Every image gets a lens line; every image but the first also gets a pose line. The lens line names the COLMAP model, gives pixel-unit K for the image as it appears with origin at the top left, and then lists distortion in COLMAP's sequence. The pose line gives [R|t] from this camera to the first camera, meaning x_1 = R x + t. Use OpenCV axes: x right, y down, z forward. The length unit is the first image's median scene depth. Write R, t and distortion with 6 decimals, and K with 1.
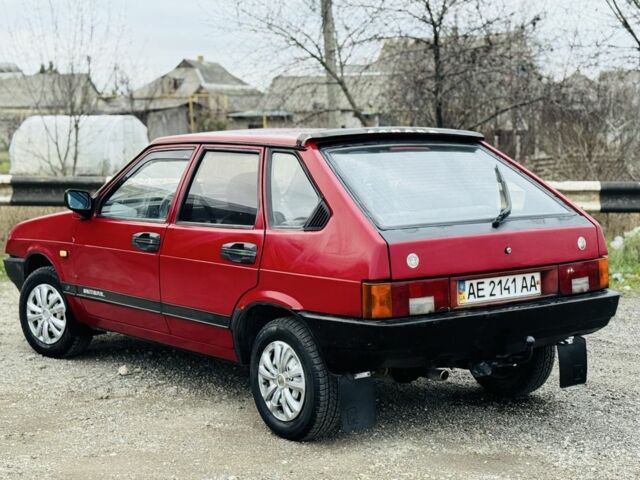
lens RADIAL K [[1251.7, 0, 320.0], [0, 1251.7, 240.0], [0, 0, 1]] dist [0.140050, 0.100985]
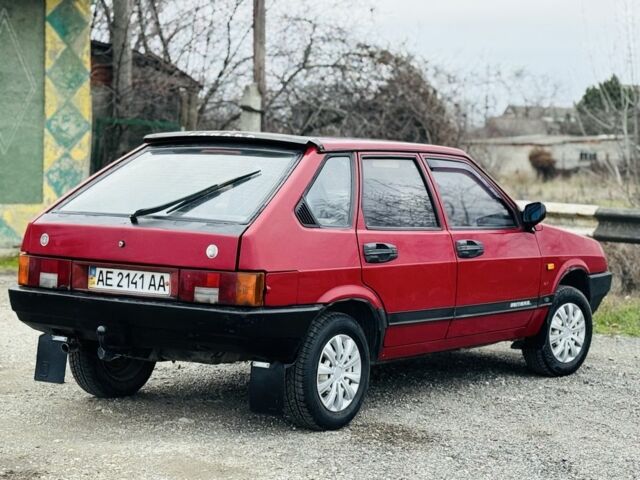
lens RADIAL K [[1447.0, 0, 320.0], [0, 1447.0, 240.0], [0, 0, 1]] dist [0.159484, 0.157217]
pose [[0.294597, 0.070288, -0.953033, 1.276430], [-0.118566, 0.992274, 0.036531, -0.055737], [0.948238, 0.102236, 0.300655, 0.751273]]
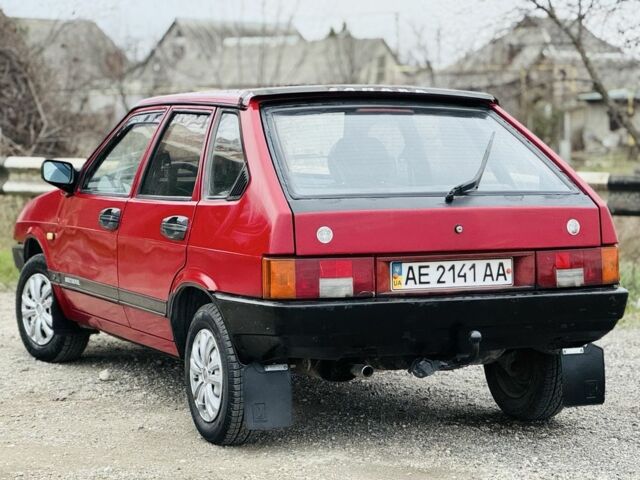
lens RADIAL K [[1878.4, 0, 320.0], [0, 1878.4, 240.0], [0, 0, 1]] dist [0.003521, 0.424061]
pose [[0.972344, 0.026464, -0.232049, 0.333728], [-0.032174, 0.999265, -0.020854, 0.042347], [0.231327, 0.027744, 0.972480, -0.236603]]
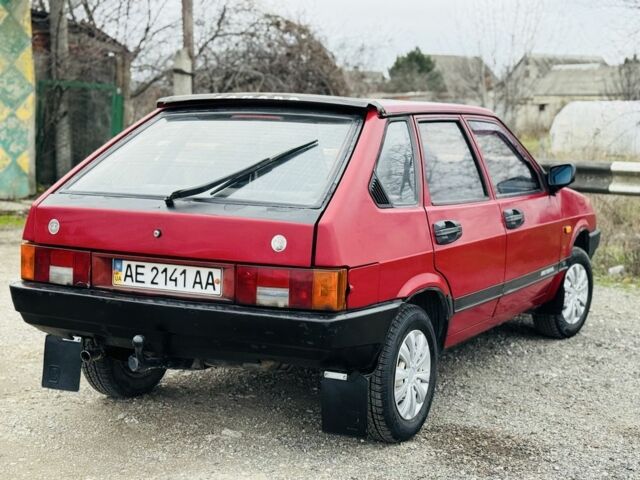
lens RADIAL K [[1078.2, 0, 320.0], [0, 1078.2, 240.0], [0, 0, 1]] dist [0.130106, 0.063115]
pose [[0.412359, 0.120007, -0.903083, 0.815640], [-0.102632, 0.991095, 0.084839, -0.058104], [0.905222, 0.057701, 0.421004, 0.748531]]
